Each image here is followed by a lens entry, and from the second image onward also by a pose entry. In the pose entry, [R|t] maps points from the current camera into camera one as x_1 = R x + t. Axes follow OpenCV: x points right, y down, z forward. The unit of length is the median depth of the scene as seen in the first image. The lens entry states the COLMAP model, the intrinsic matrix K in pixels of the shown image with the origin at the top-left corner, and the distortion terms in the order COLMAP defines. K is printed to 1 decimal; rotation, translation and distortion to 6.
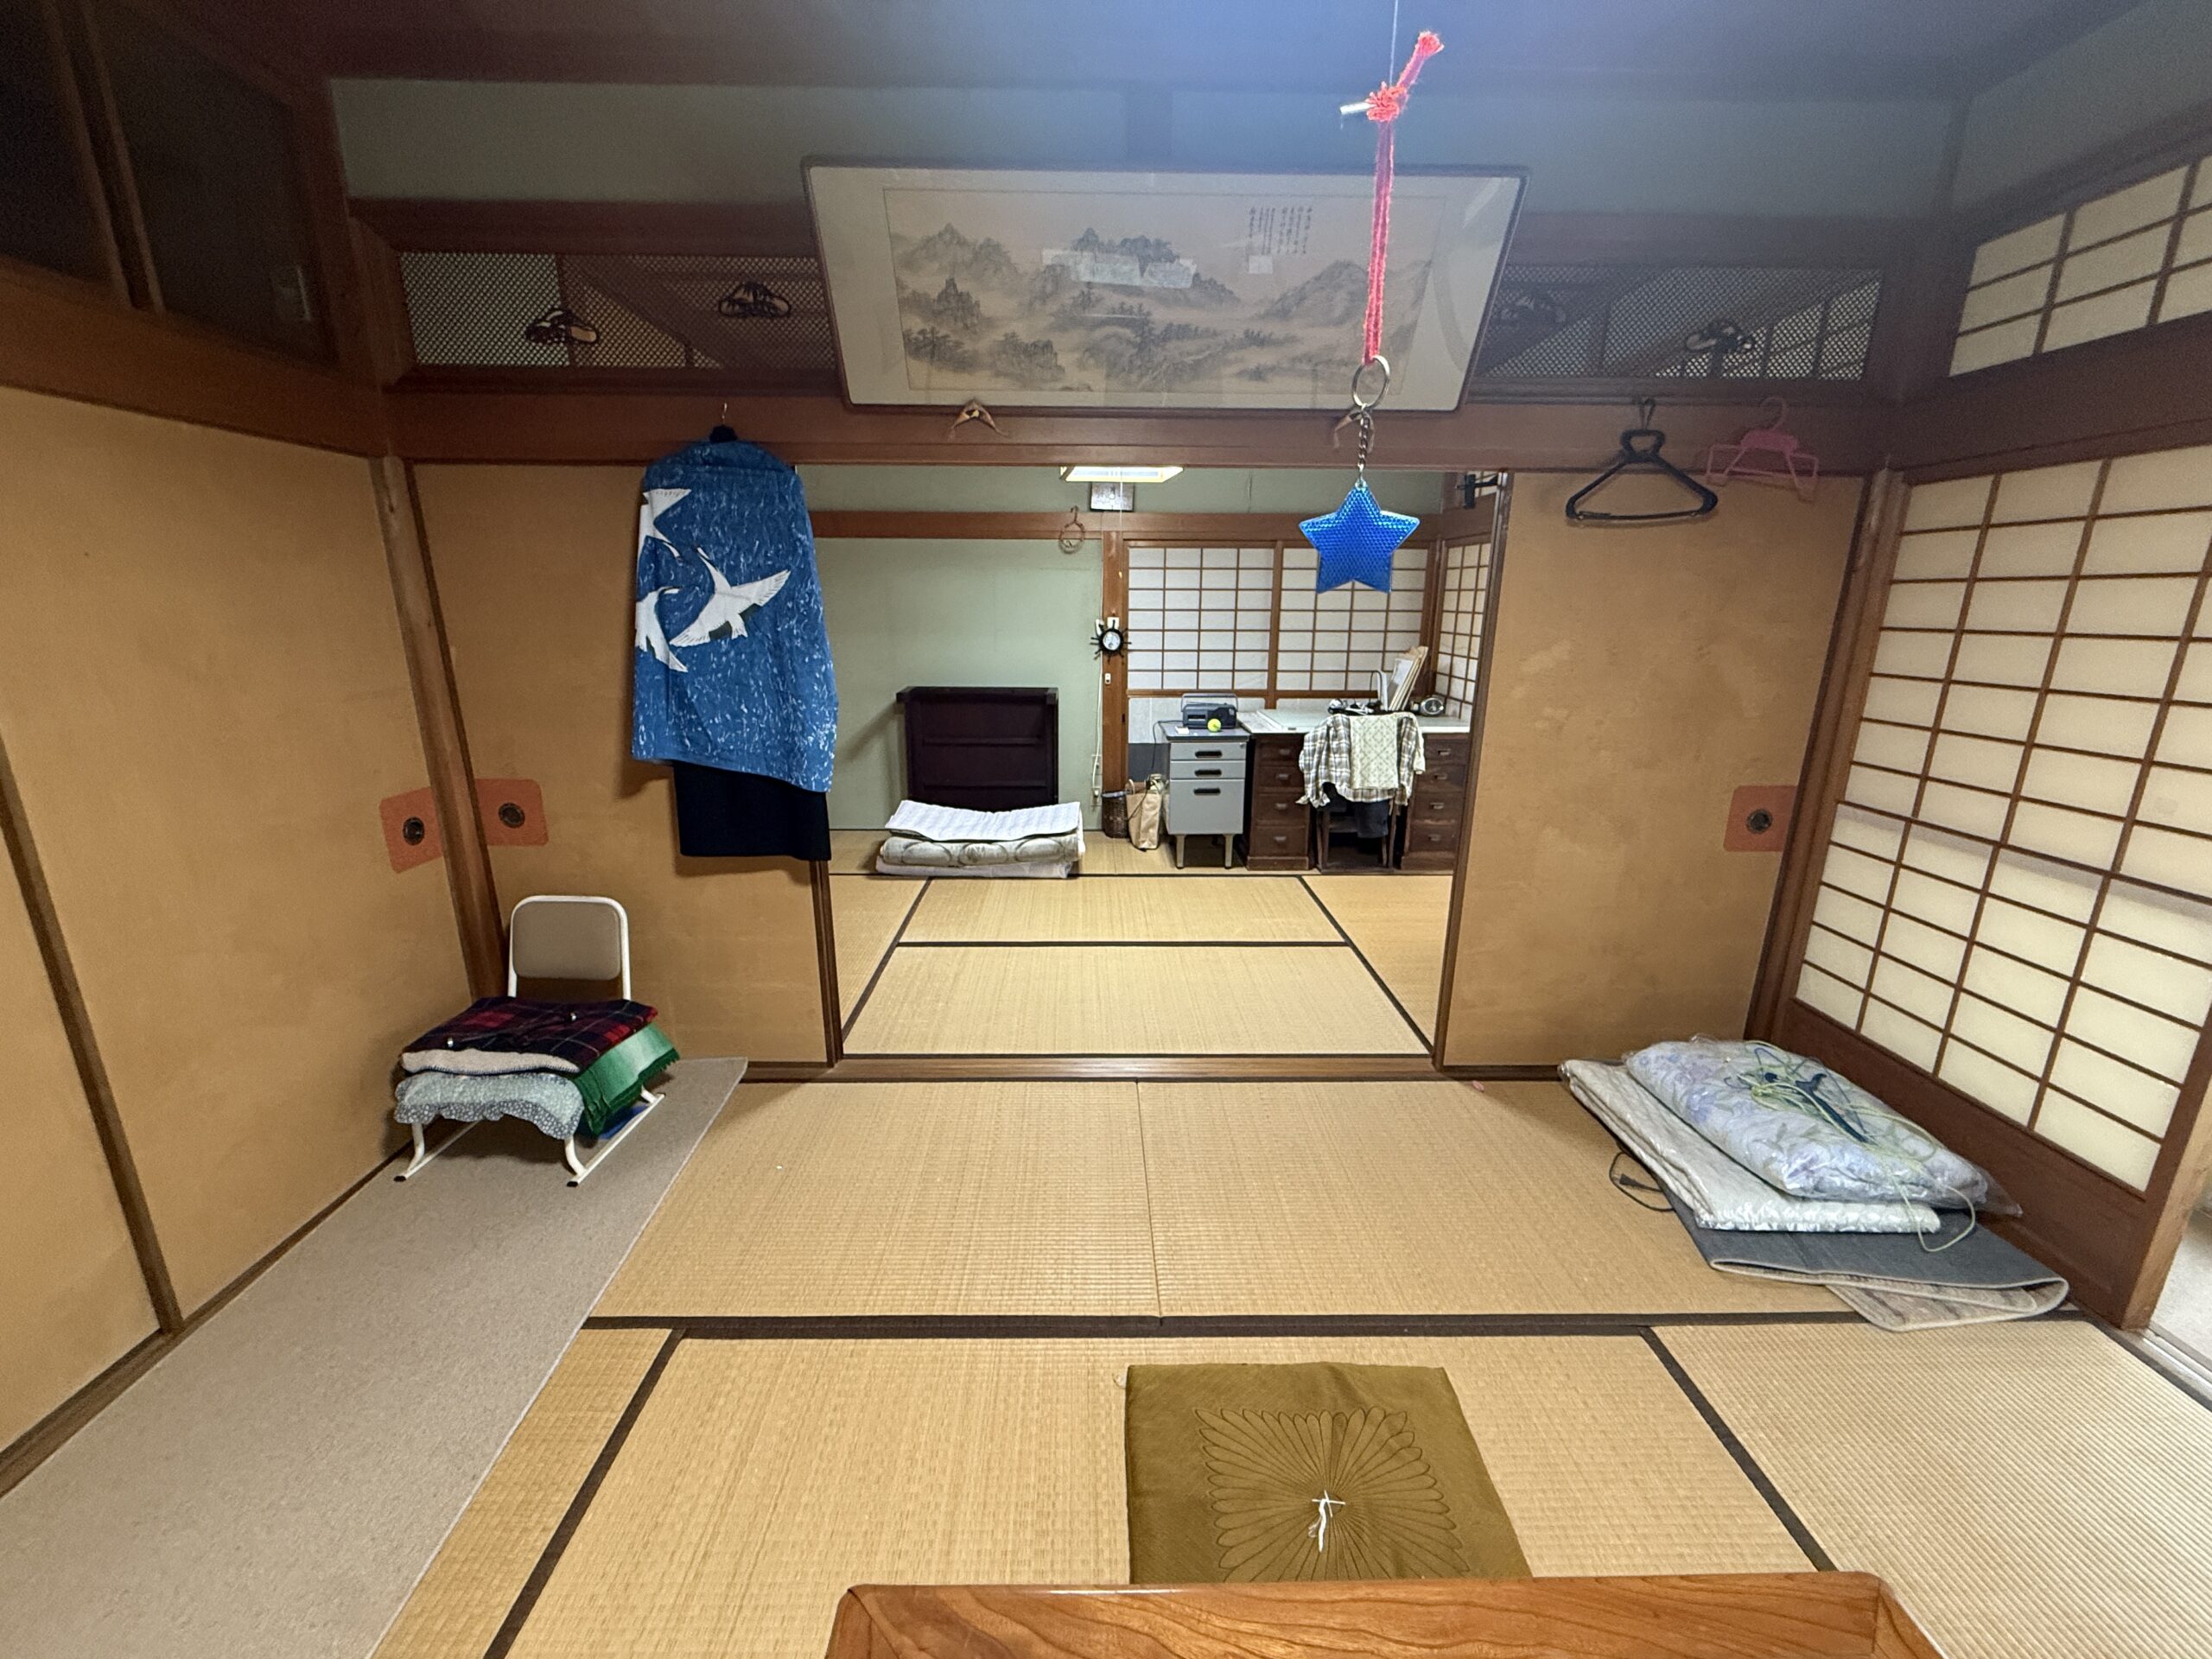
lens RADIAL K [[884.9, 0, 1098.3], [0, 884.9, 825.5], [0, 0, 1]] dist [-0.001891, -0.000066]
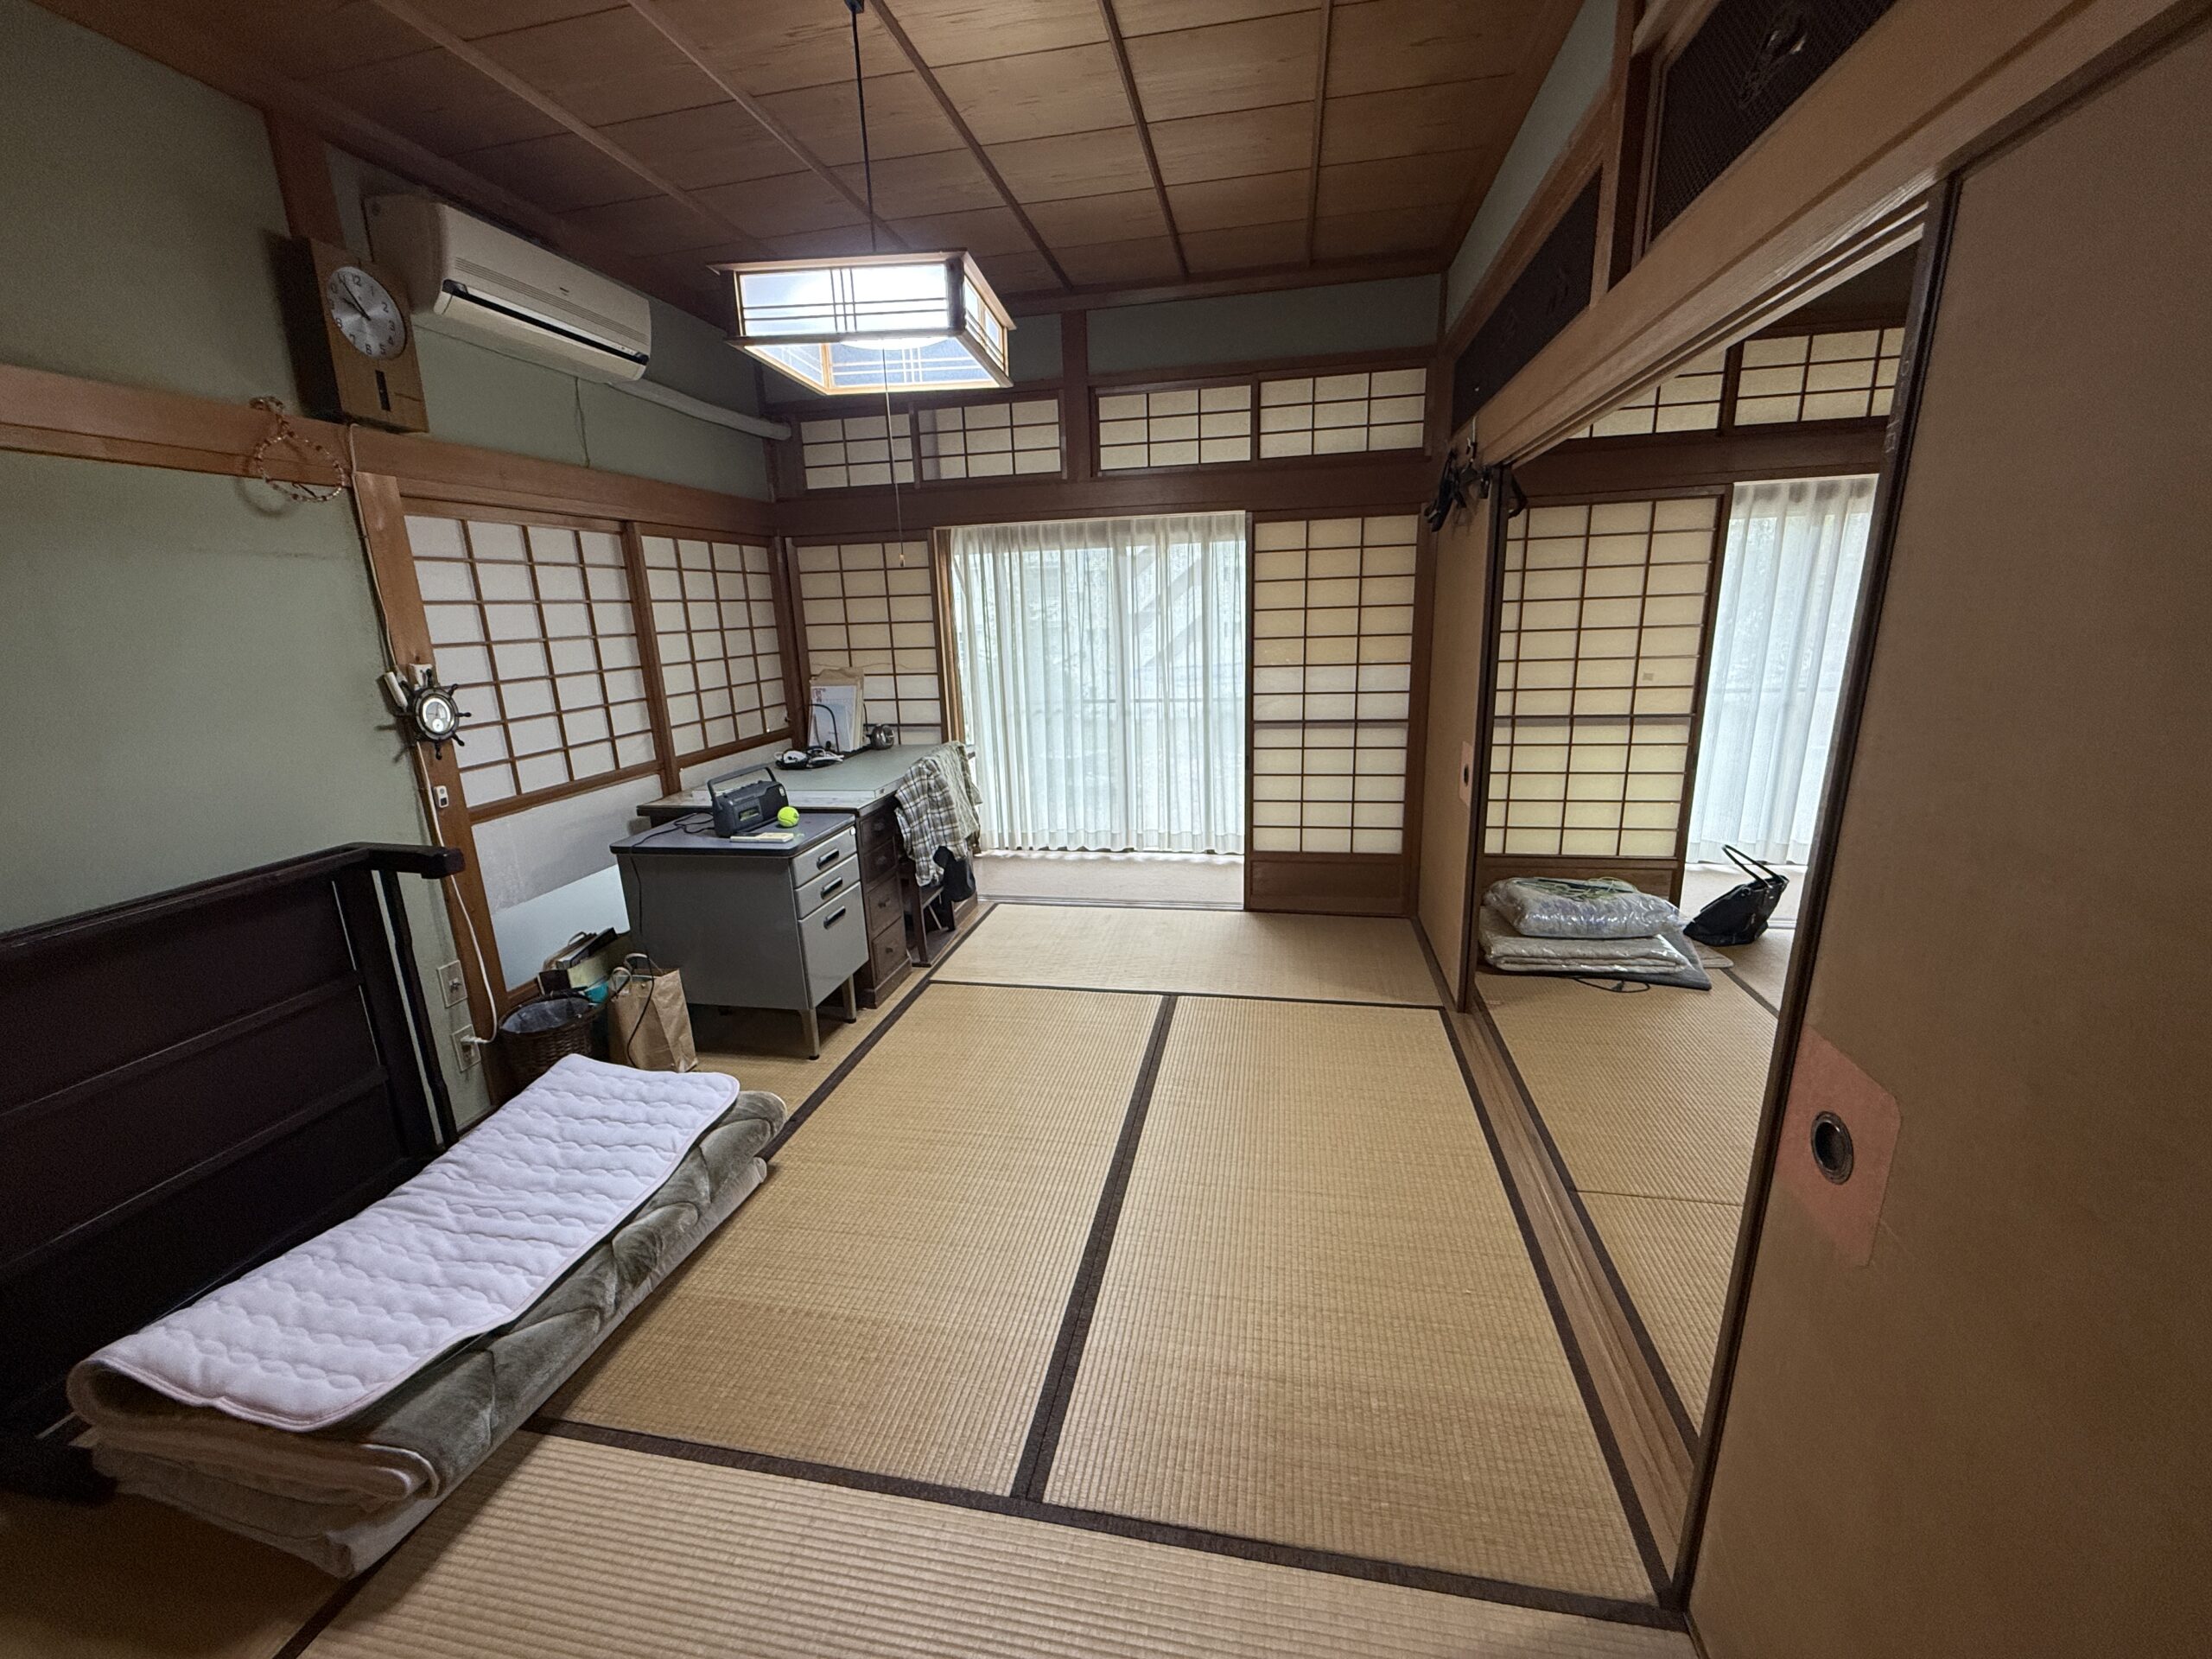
lens RADIAL K [[884.9, 0, 1101.2], [0, 884.9, 835.8], [0, 0, 1]] dist [-0.001891, -0.000066]
pose [[0.209996, -0.264888, 0.941136, -0.644167], [0.279133, 0.938778, 0.201941, -0.263079], [-0.937009, 0.220295, 0.271079, 1.011336]]
